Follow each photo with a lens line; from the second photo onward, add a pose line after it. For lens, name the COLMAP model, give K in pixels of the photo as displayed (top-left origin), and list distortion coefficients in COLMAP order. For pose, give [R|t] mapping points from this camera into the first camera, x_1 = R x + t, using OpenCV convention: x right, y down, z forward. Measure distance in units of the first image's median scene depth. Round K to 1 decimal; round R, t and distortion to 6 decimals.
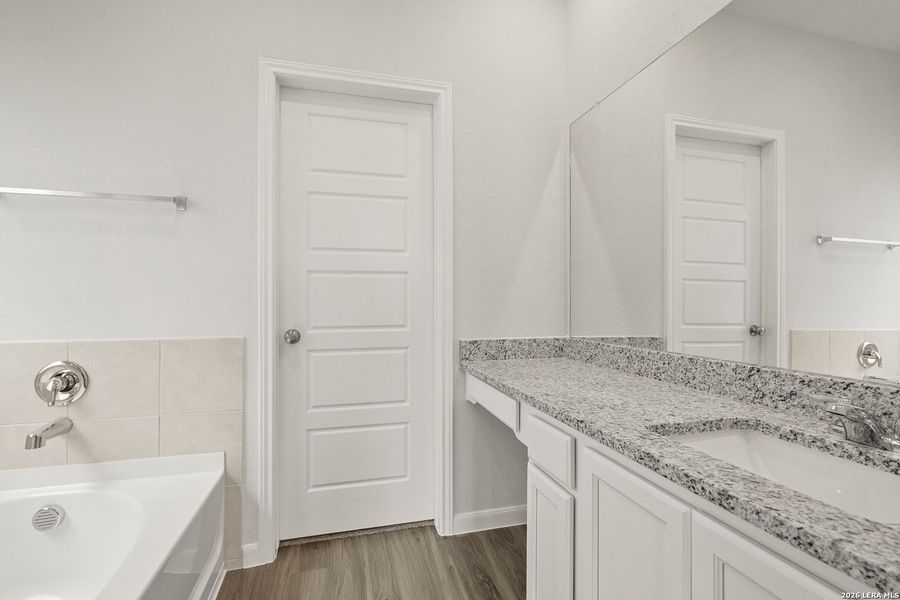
lens RADIAL K [[417.9, 0, 452.7], [0, 417.9, 302.8], [0, 0, 1]] dist [-0.002420, 0.000127]
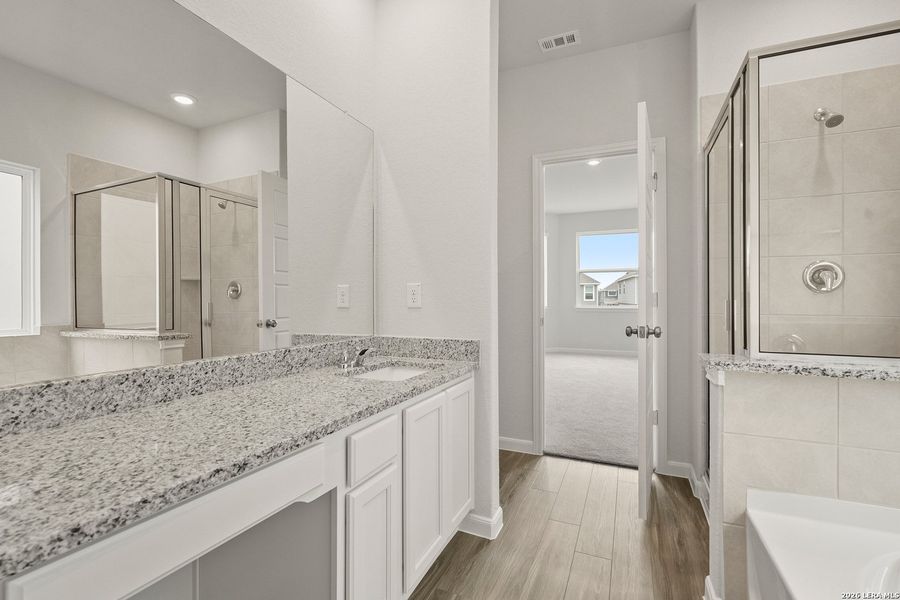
lens RADIAL K [[417.9, 0, 449.1], [0, 417.9, 299.9], [0, 0, 1]] dist [-0.002420, 0.000127]
pose [[-0.773731, -0.006749, 0.633478, -0.548396], [-0.004584, 0.999977, 0.005055, -0.020505], [-0.633497, 0.001008, -0.773744, 1.634755]]
